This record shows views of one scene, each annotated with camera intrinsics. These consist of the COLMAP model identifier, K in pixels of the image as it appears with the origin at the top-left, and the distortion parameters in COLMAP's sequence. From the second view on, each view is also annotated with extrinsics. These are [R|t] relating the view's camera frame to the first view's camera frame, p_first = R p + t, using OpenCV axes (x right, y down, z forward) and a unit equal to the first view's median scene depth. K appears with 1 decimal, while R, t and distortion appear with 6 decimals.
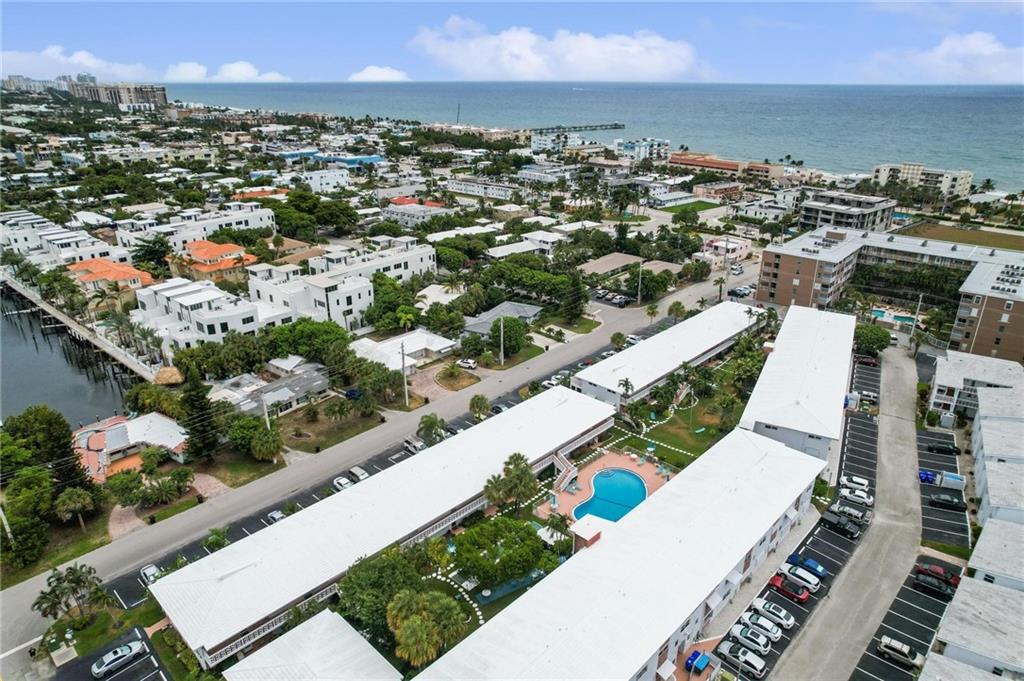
lens RADIAL K [[650.2, 0, 516.7], [0, 650.2, 344.8], [0, 0, 1]] dist [-0.078118, 0.072389]
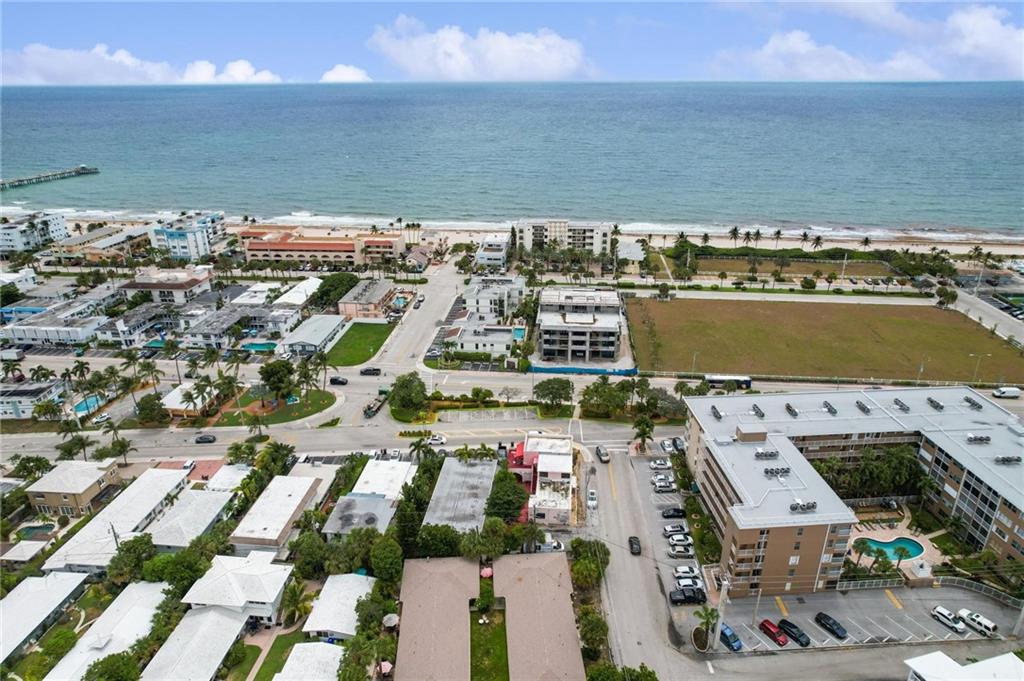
lens RADIAL K [[650.2, 0, 516.7], [0, 650.2, 344.8], [0, 0, 1]] dist [-0.078118, 0.072389]
pose [[0.715271, -0.274019, 0.642885, -0.071205], [0.273603, 0.956291, 0.103193, -0.370860], [-0.643062, 0.102084, 0.758980, 0.604469]]
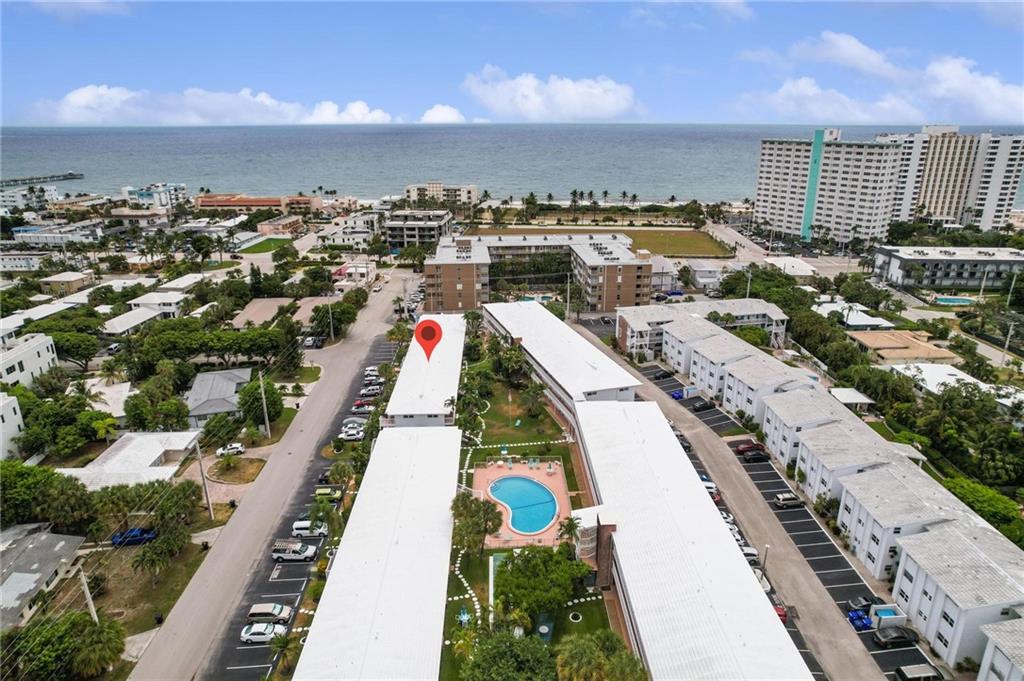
lens RADIAL K [[650.2, 0, 516.7], [0, 650.2, 344.8], [0, 0, 1]] dist [-0.078118, 0.072389]
pose [[0.698284, -0.238358, 0.674971, -0.241292], [0.276965, 0.959456, 0.052289, -0.028500], [-0.660068, 0.150430, 0.735989, 0.109489]]
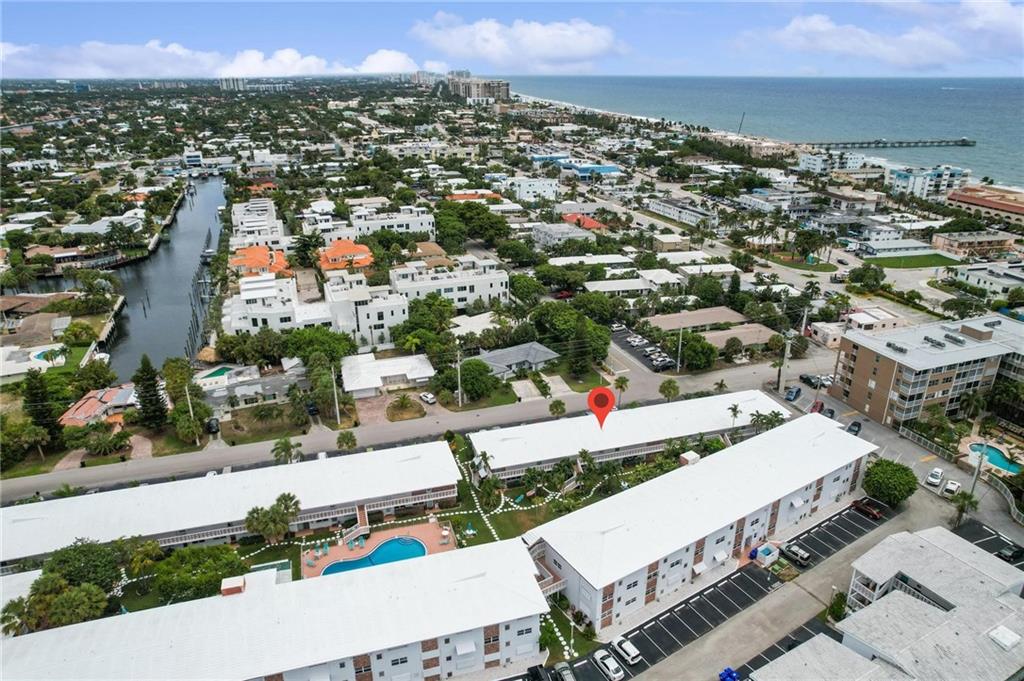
lens RADIAL K [[673.0, 0, 516.2], [0, 673.0, 343.5], [0, 0, 1]] dist [-0.082204, 0.078979]
pose [[0.873380, 0.180402, -0.452397, 0.360622], [-0.182956, 0.982366, 0.038530, -0.085732], [0.451370, 0.049118, 0.890984, 0.085633]]
